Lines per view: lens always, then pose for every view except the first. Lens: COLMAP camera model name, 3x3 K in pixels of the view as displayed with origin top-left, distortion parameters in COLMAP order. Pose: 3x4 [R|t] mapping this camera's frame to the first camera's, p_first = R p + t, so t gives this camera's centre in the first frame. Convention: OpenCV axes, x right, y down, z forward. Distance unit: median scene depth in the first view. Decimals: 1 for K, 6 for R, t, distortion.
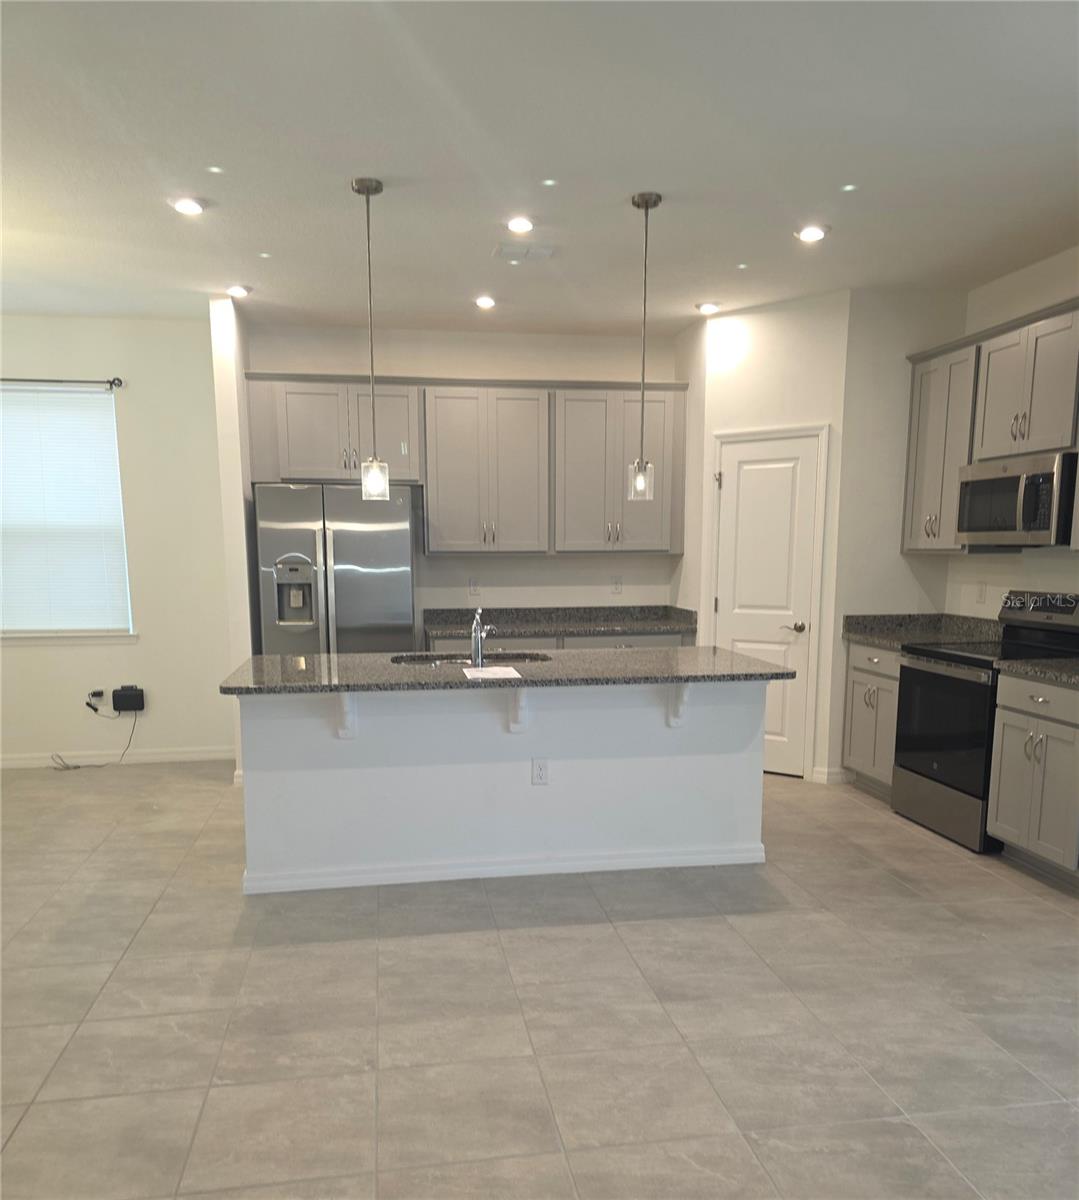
lens RADIAL K [[960.6, 0, 522.6], [0, 960.6, 713.0], [0, 0, 1]] dist [0.010885, -0.008070]
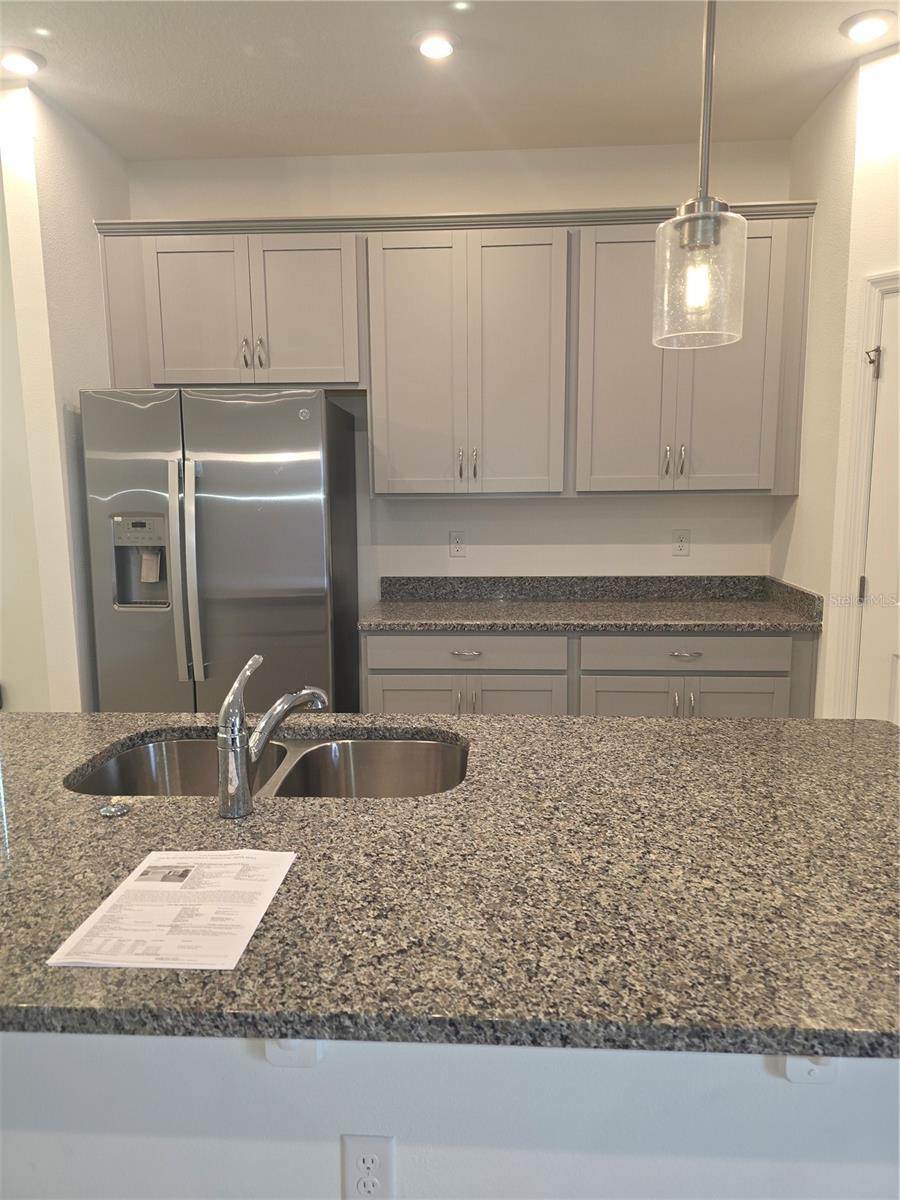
lens RADIAL K [[817.2, 0, 438.0], [0, 817.2, 595.4], [0, 0, 1]] dist [0.042734, -0.037643]
pose [[0.975581, 0.026125, -0.218080, 0.067590], [-0.031934, 0.999222, -0.023157, -0.090642], [0.217305, 0.029555, 0.975656, 0.489595]]
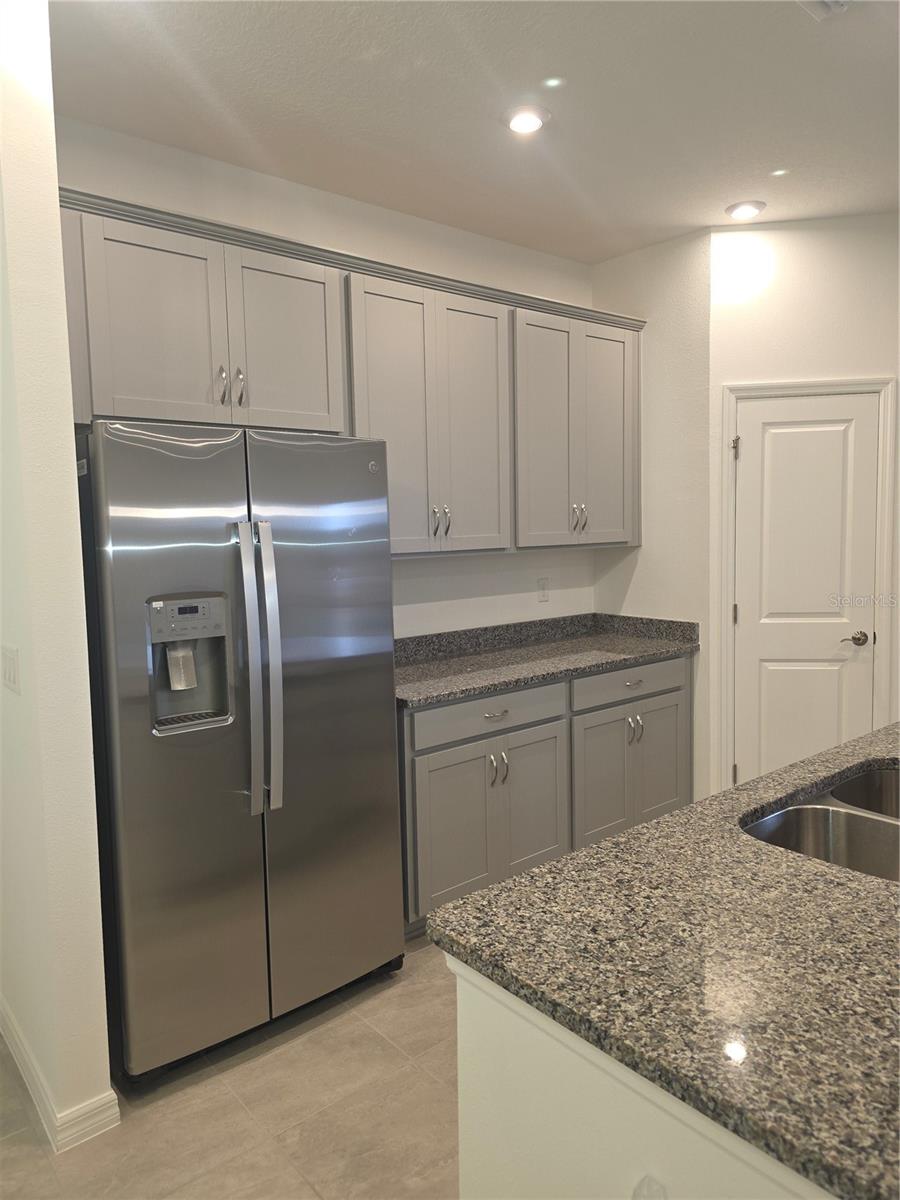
lens RADIAL K [[817.2, 0, 444.1], [0, 817.2, 592.6], [0, 0, 1]] dist [0.042734, -0.037643]
pose [[0.865197, -0.057495, 0.498126, -0.307628], [0.101003, 0.993026, -0.060815, -0.113836], [-0.491155, 0.102929, 0.864970, 0.567513]]
